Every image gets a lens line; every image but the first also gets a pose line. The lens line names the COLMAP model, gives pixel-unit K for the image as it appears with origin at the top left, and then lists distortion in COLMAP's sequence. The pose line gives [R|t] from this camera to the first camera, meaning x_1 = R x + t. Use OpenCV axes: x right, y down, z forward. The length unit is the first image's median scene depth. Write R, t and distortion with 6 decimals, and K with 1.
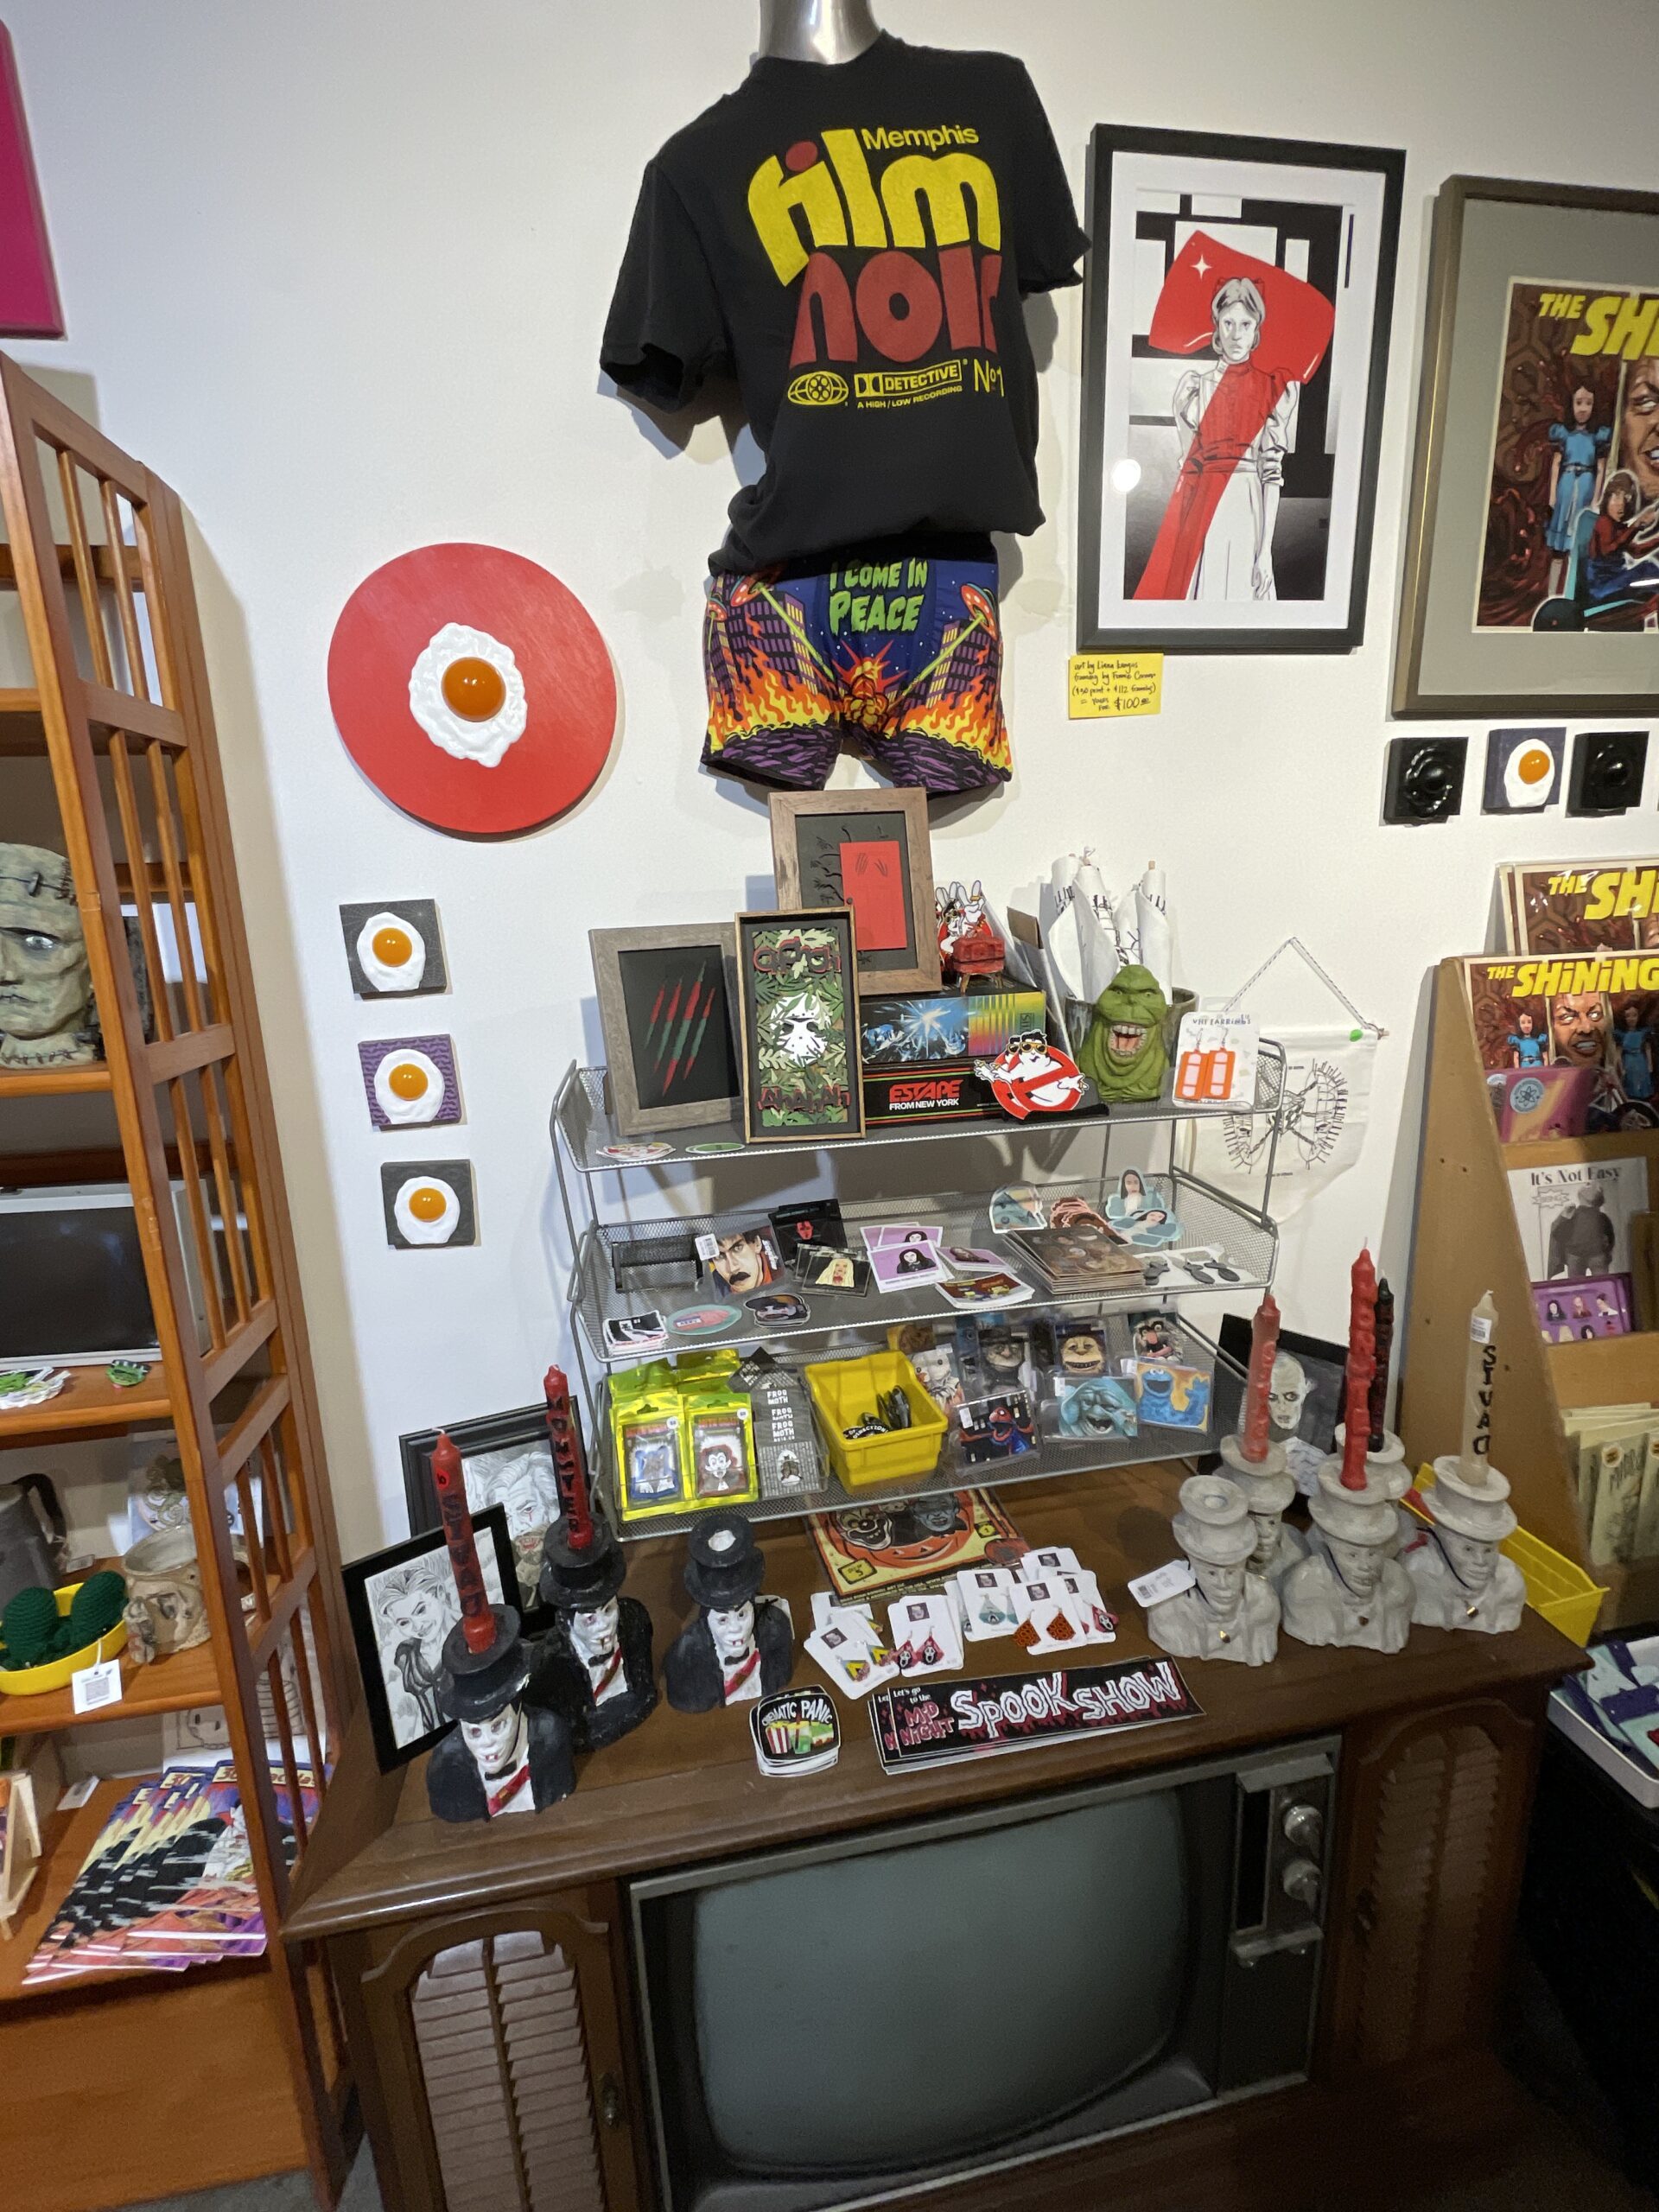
lens RADIAL K [[974.8, 0, 828.6], [0, 974.8, 1096.9], [0, 0, 1]] dist [-0.004155, -0.000098]
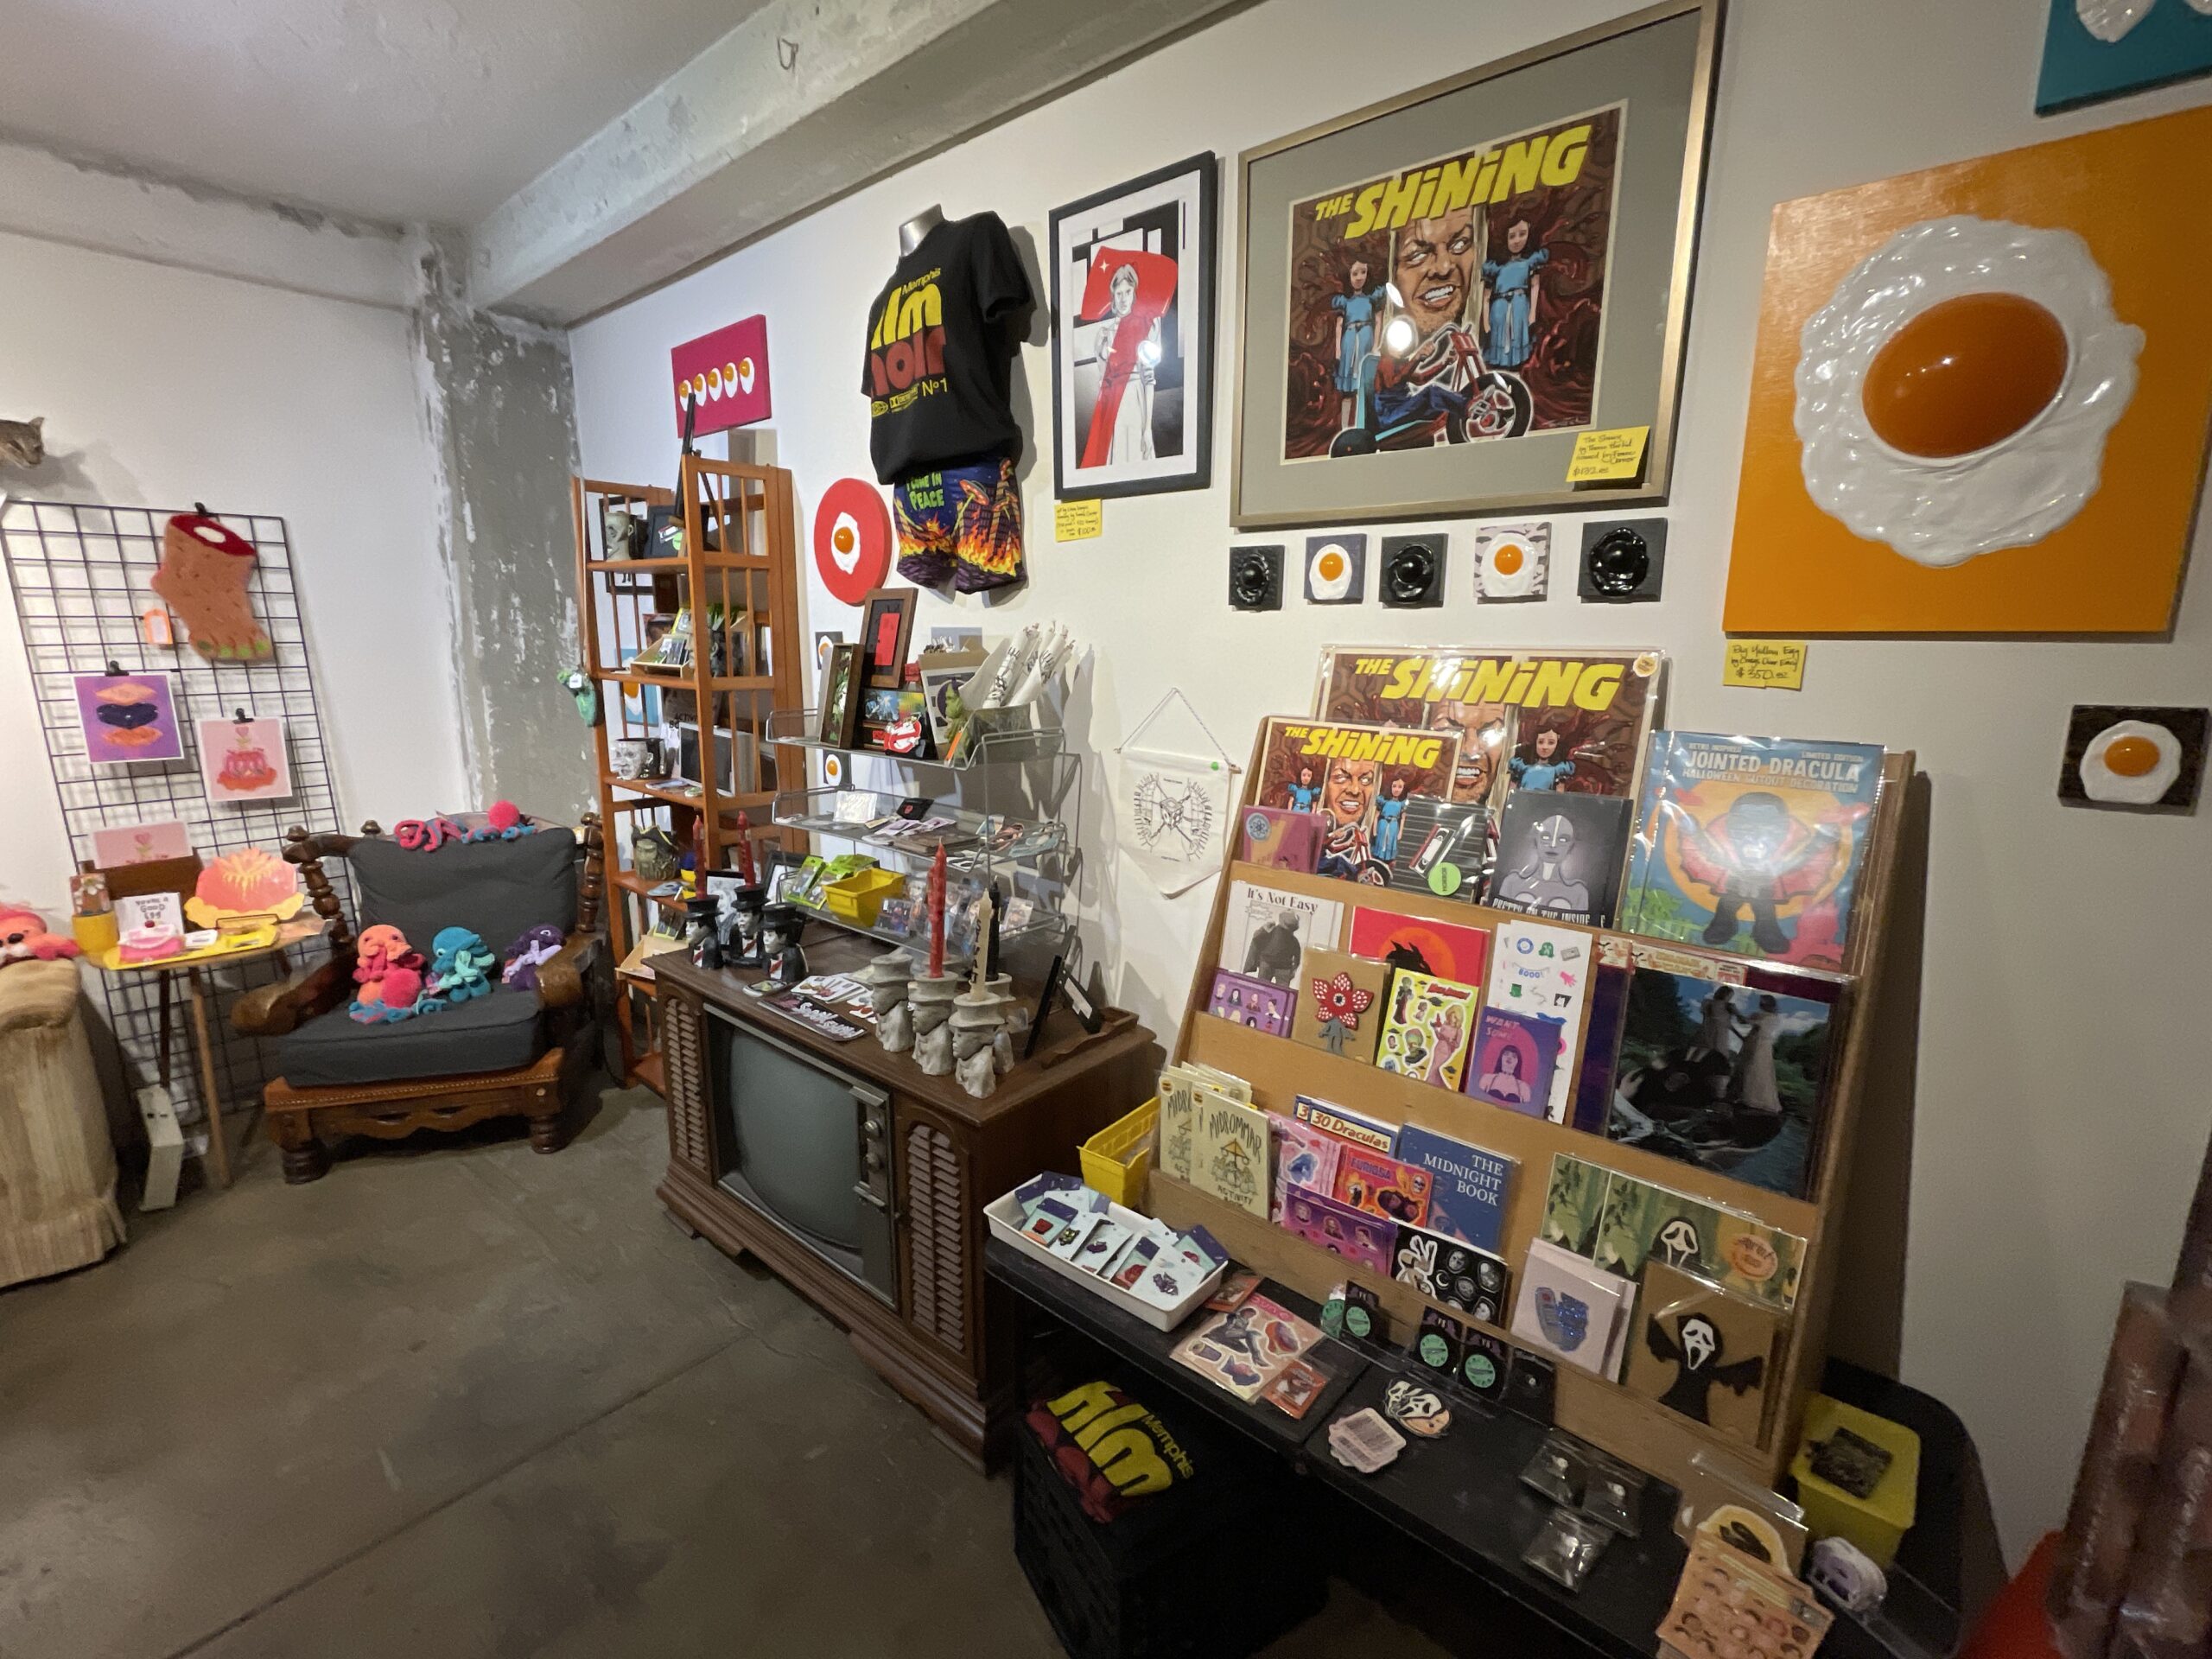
lens RADIAL K [[974.8, 0, 1115.8], [0, 974.8, 828.3], [0, 0, 1]] dist [-0.004155, -0.000098]
pose [[0.634227, 0.199421, -0.746985, 1.655558], [-0.201680, 0.975385, 0.089161, -0.080998], [0.746379, 0.094103, 0.658835, 0.028591]]
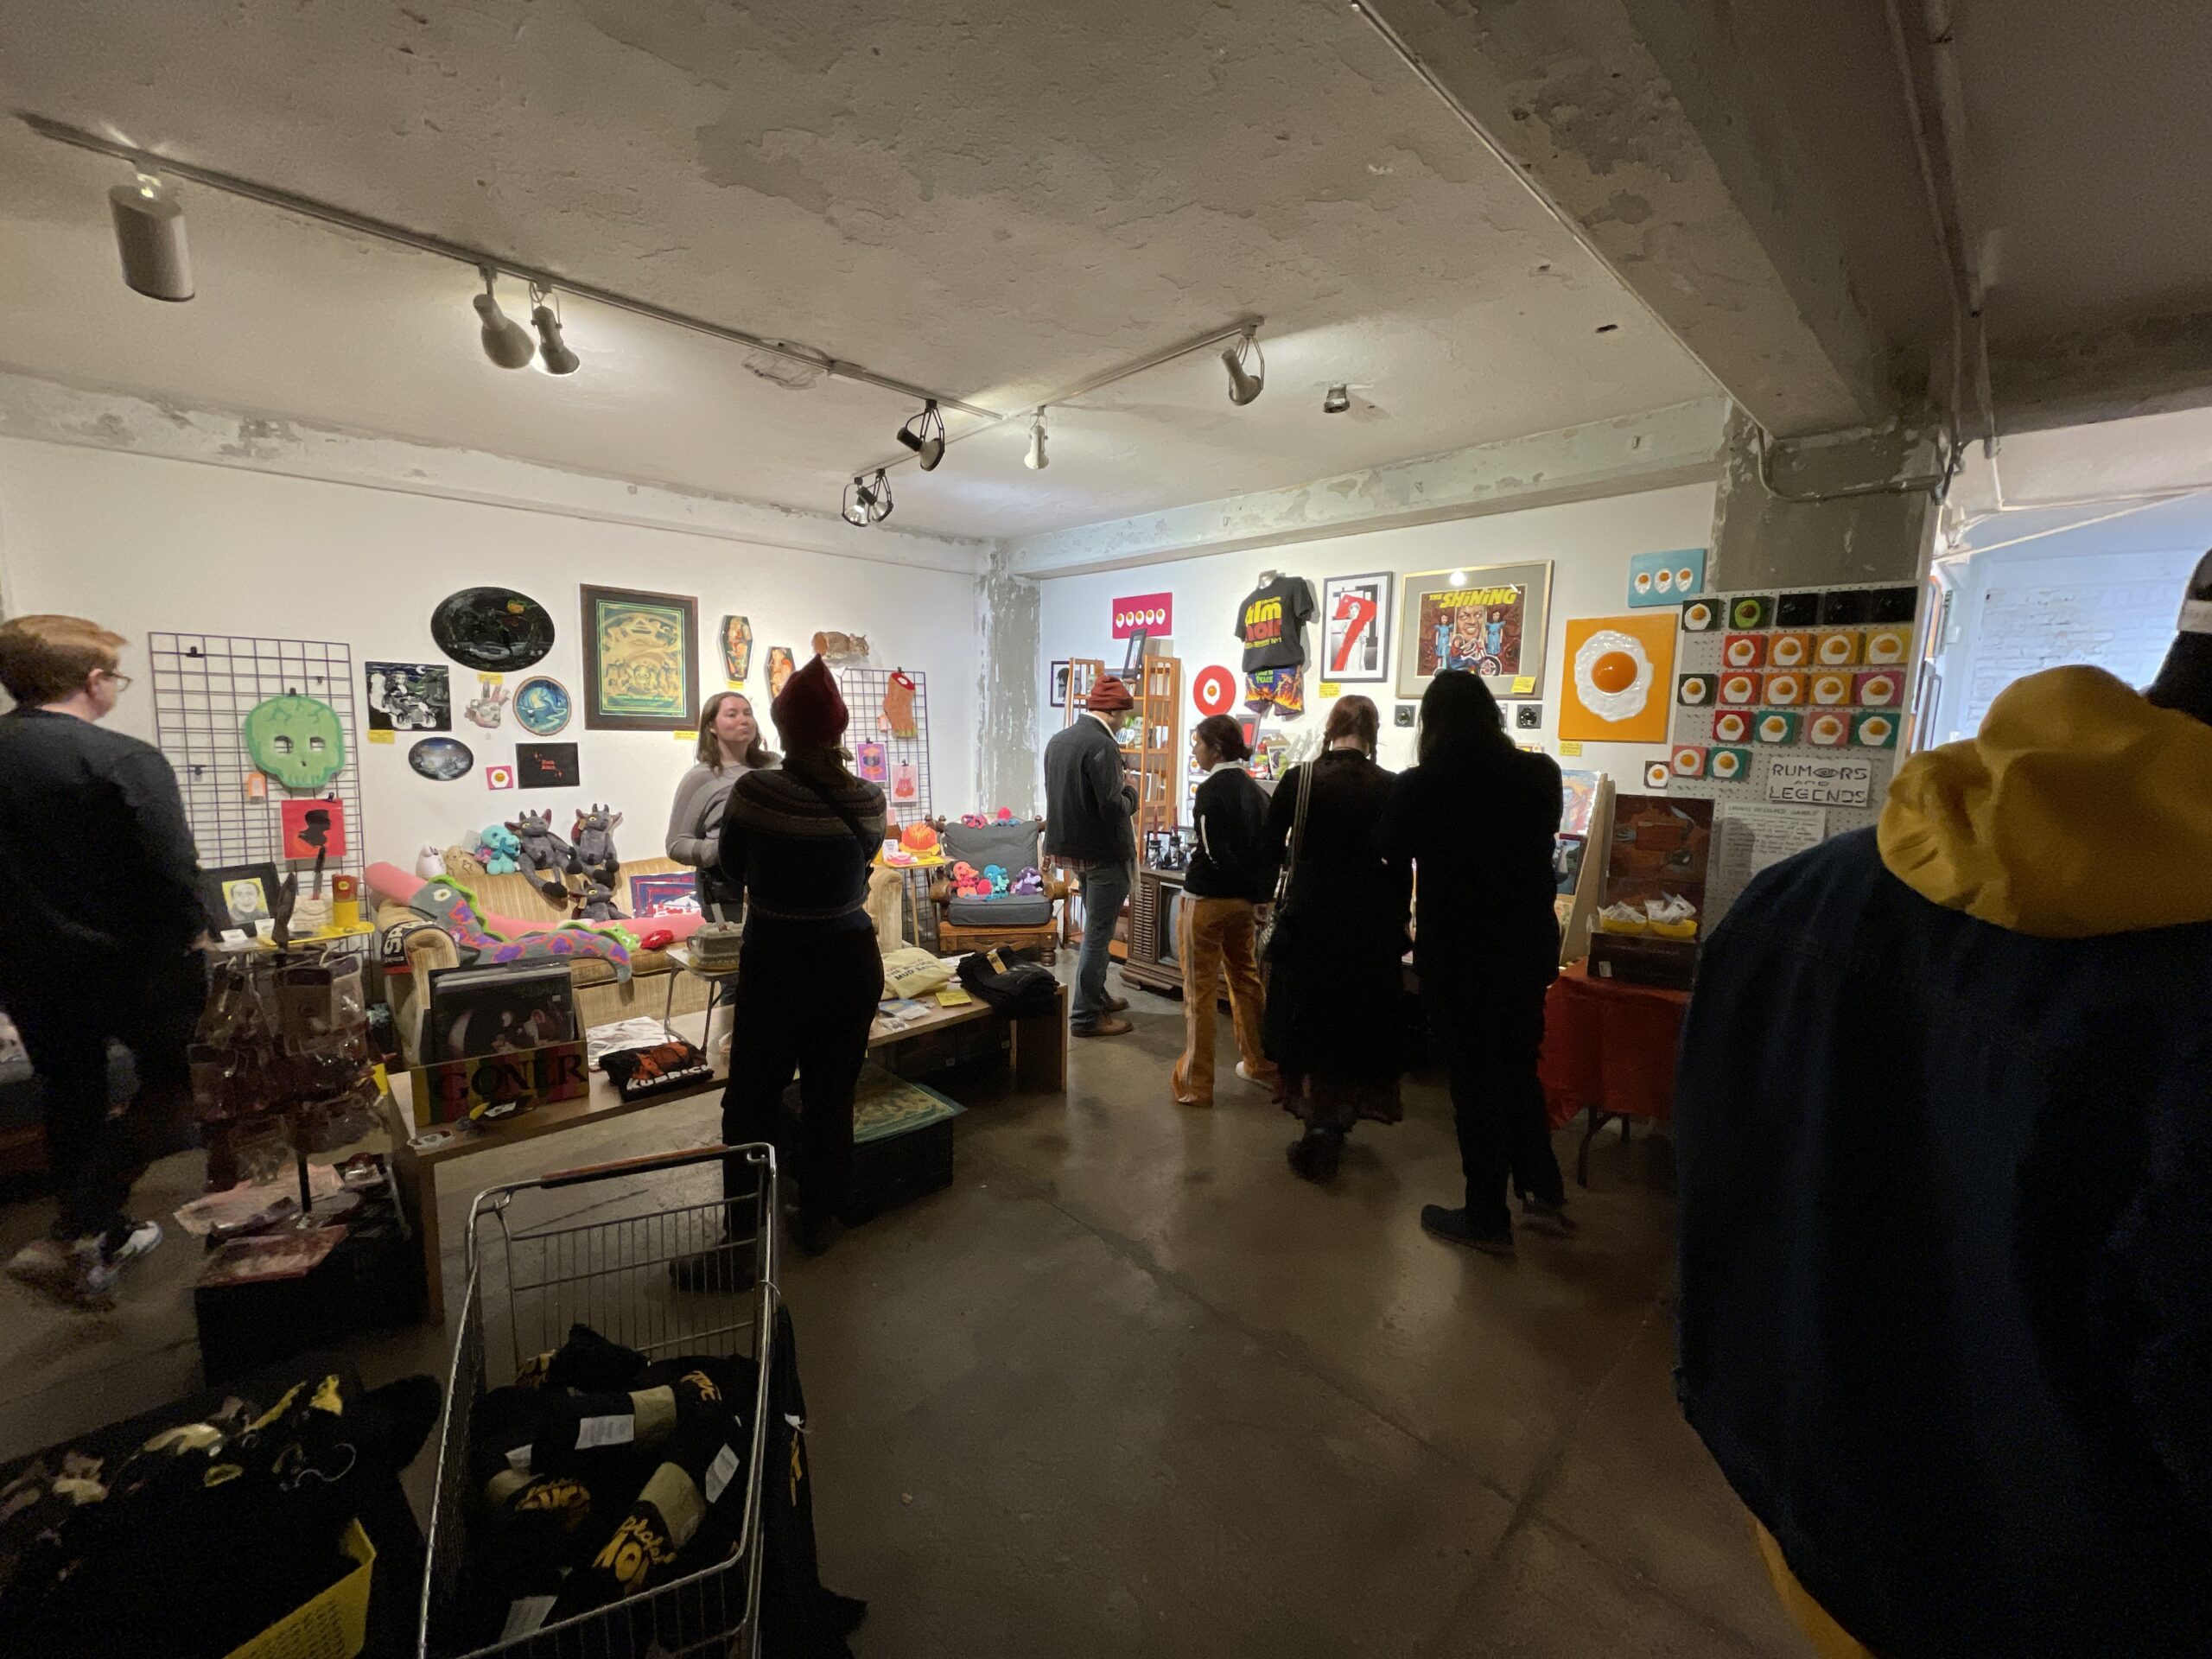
lens RADIAL K [[897.0, 0, 1104.1], [0, 897.0, 831.7], [0, 0, 1]] dist [-0.001311, -0.000143]
pose [[0.556535, 0.160556, -0.815163, 3.008125], [-0.222239, 0.974166, 0.040145, 0.230983], [0.800549, 0.158819, 0.577839, -1.912913]]
